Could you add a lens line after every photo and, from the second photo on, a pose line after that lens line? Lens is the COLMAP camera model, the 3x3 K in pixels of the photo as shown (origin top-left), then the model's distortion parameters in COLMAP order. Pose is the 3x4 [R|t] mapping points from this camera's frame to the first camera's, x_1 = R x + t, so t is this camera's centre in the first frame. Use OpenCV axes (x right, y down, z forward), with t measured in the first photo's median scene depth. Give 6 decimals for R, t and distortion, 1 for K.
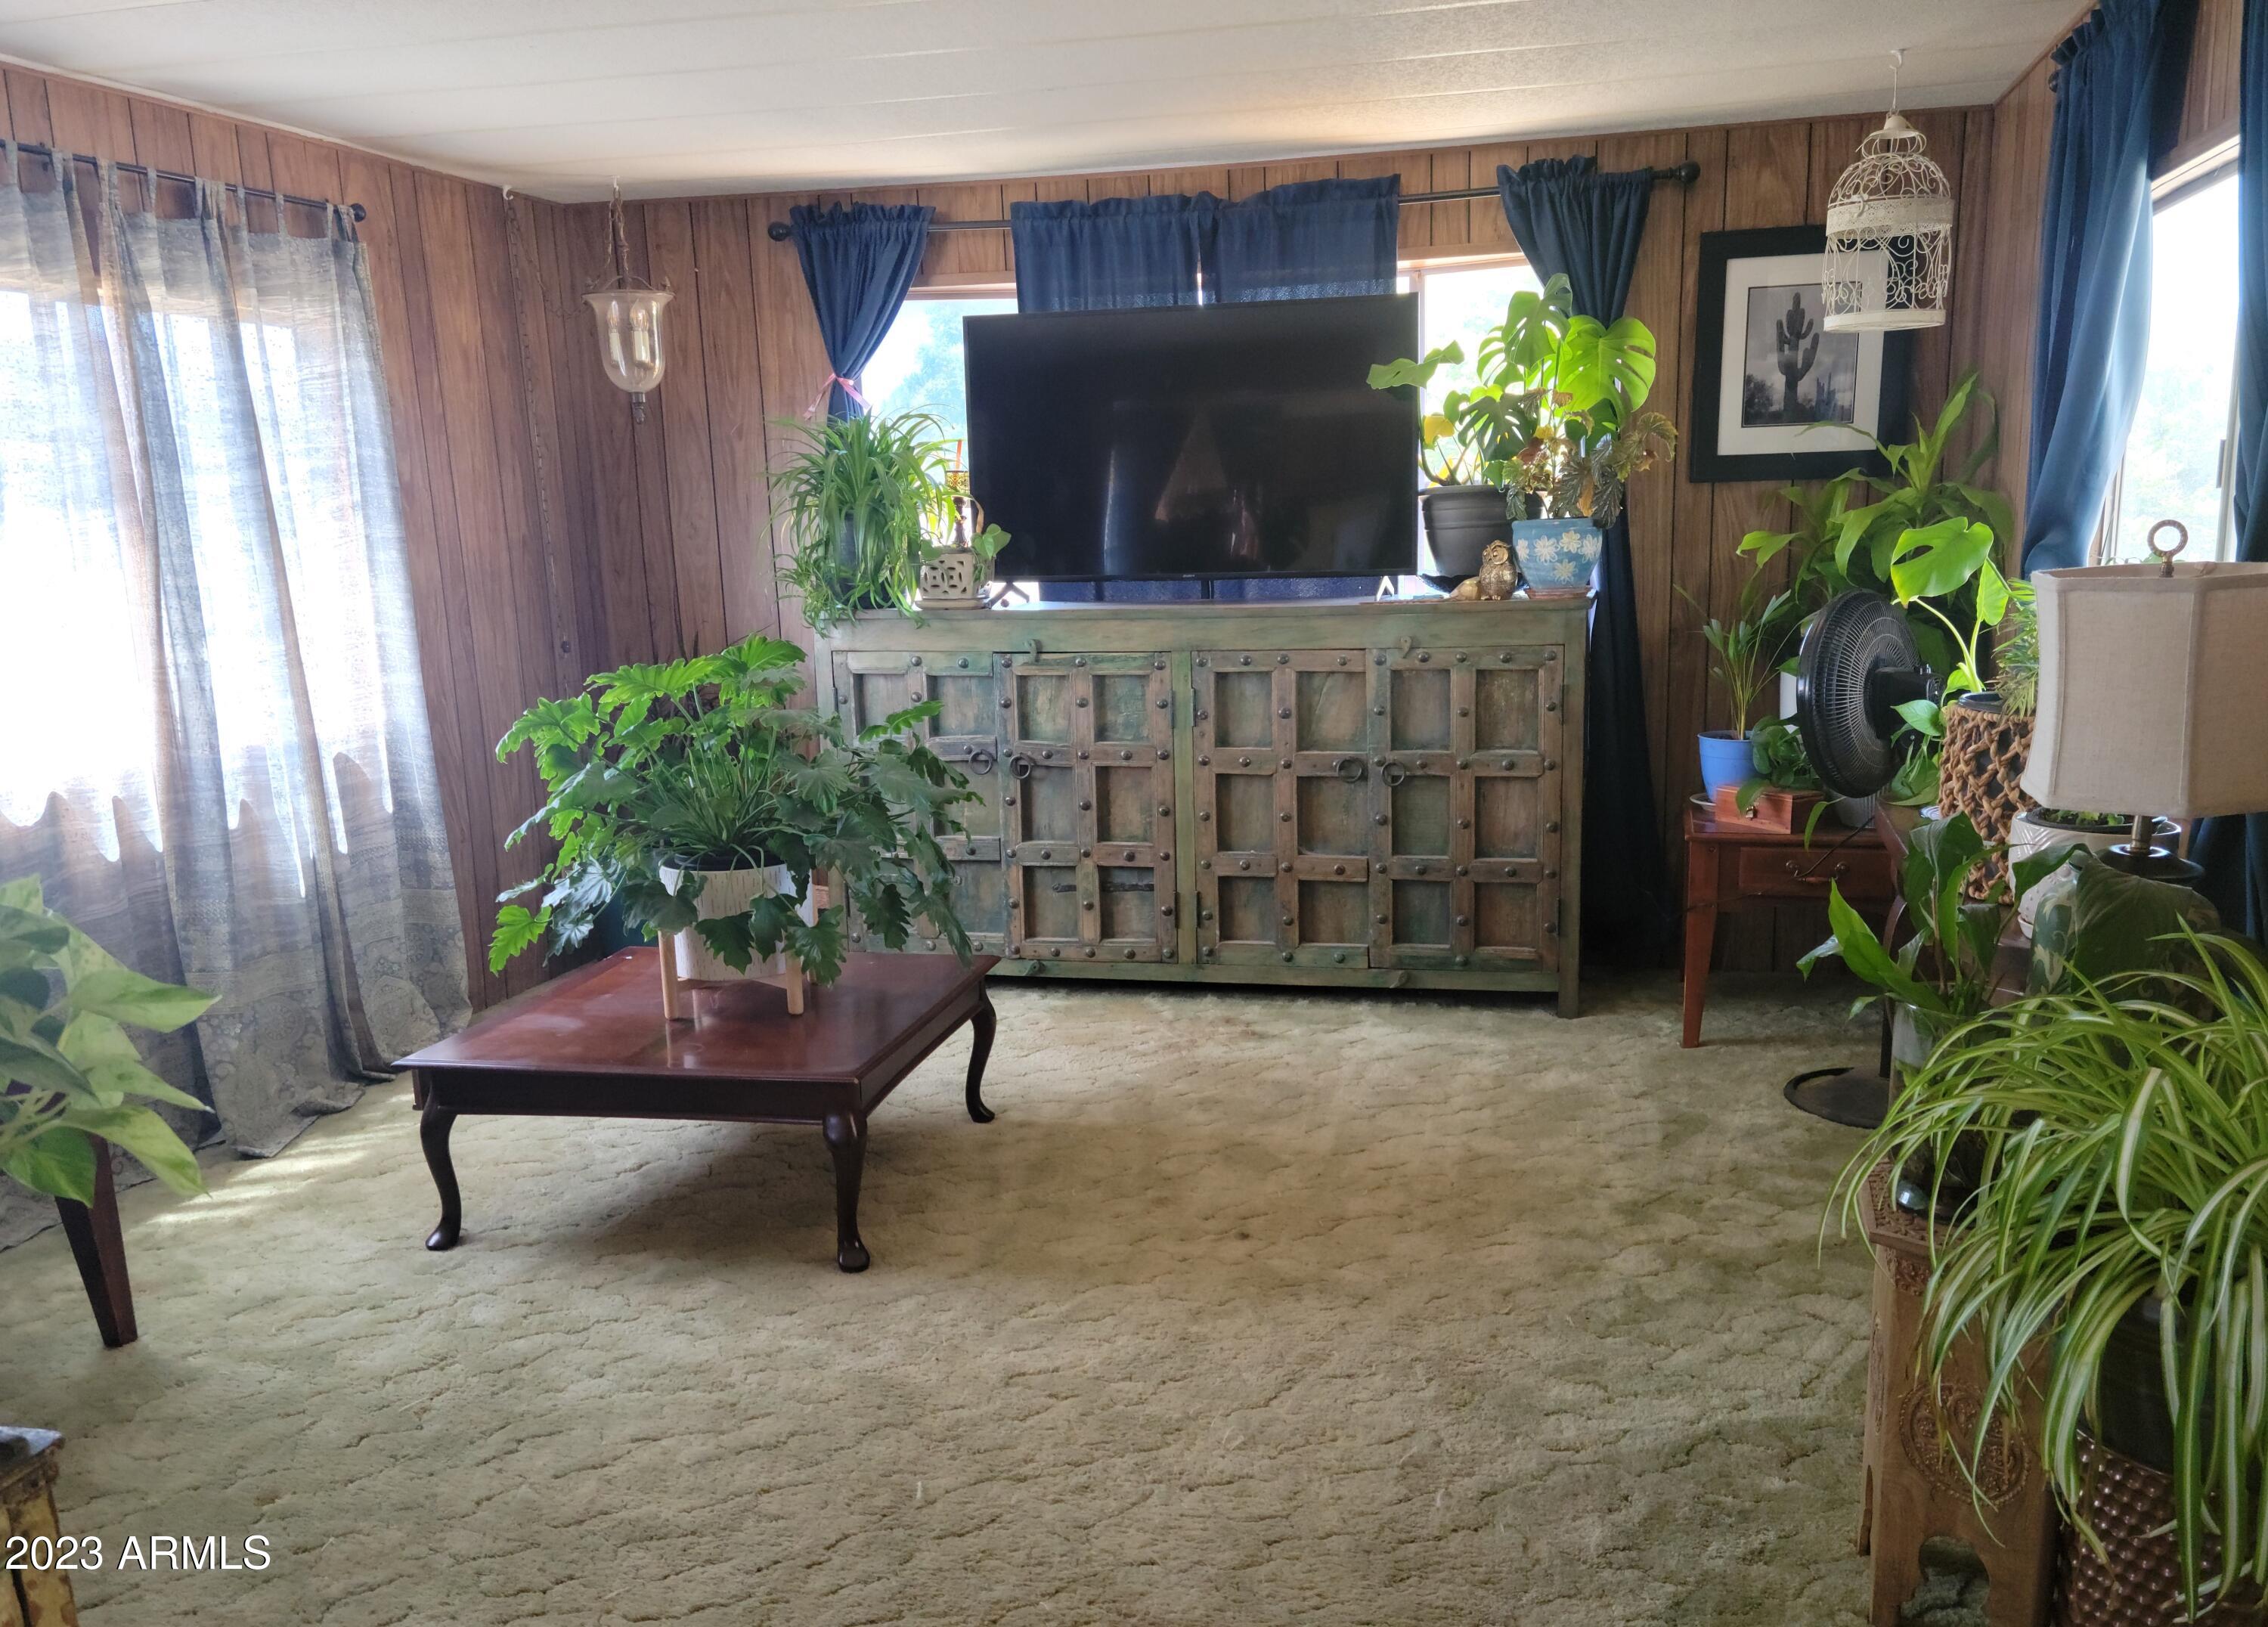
lens RADIAL K [[1864.0, 0, 1193.5], [0, 1864.0, 869.5], [0, 0, 1]] dist [0.115908, -0.108878]
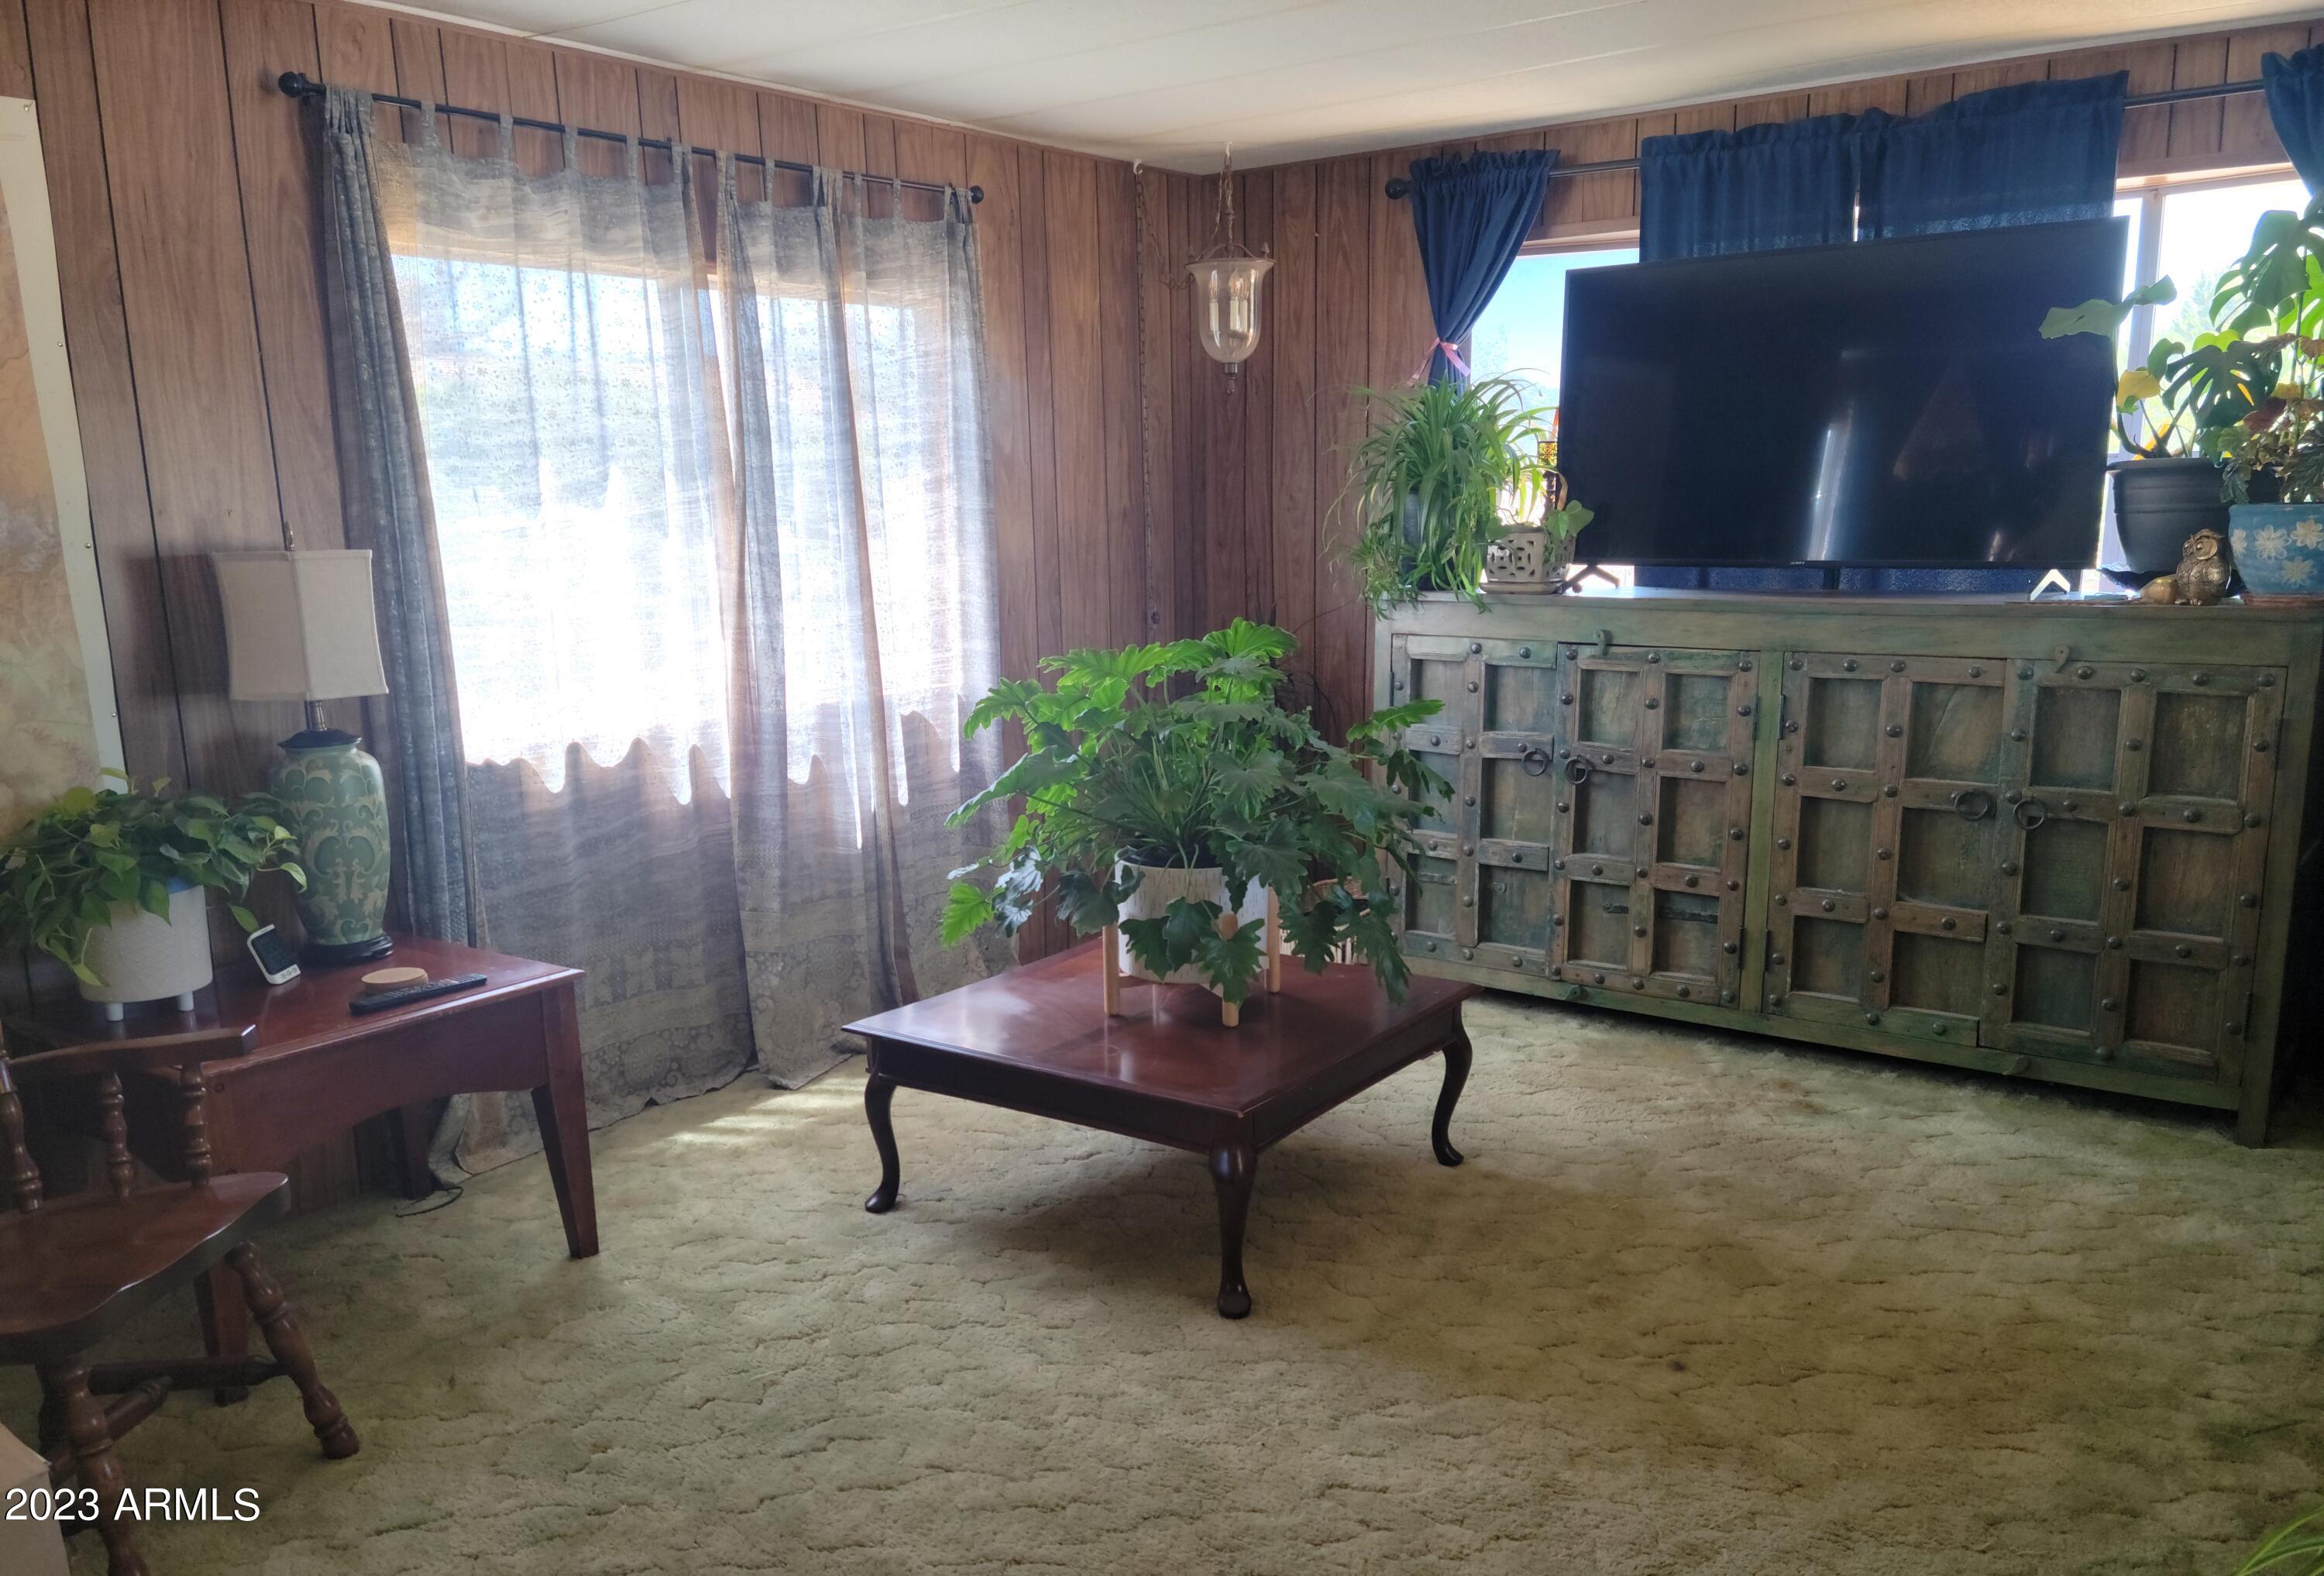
lens RADIAL K [[1849.3, 0, 1165.8], [0, 1849.3, 871.2], [0, 0, 1]] dist [0.109887, -0.111674]
pose [[0.914402, 0.096755, -0.393073, 0.088719], [-0.088602, 0.995308, 0.038882, -0.025525], [0.394991, -0.000727, 0.918685, 0.102471]]
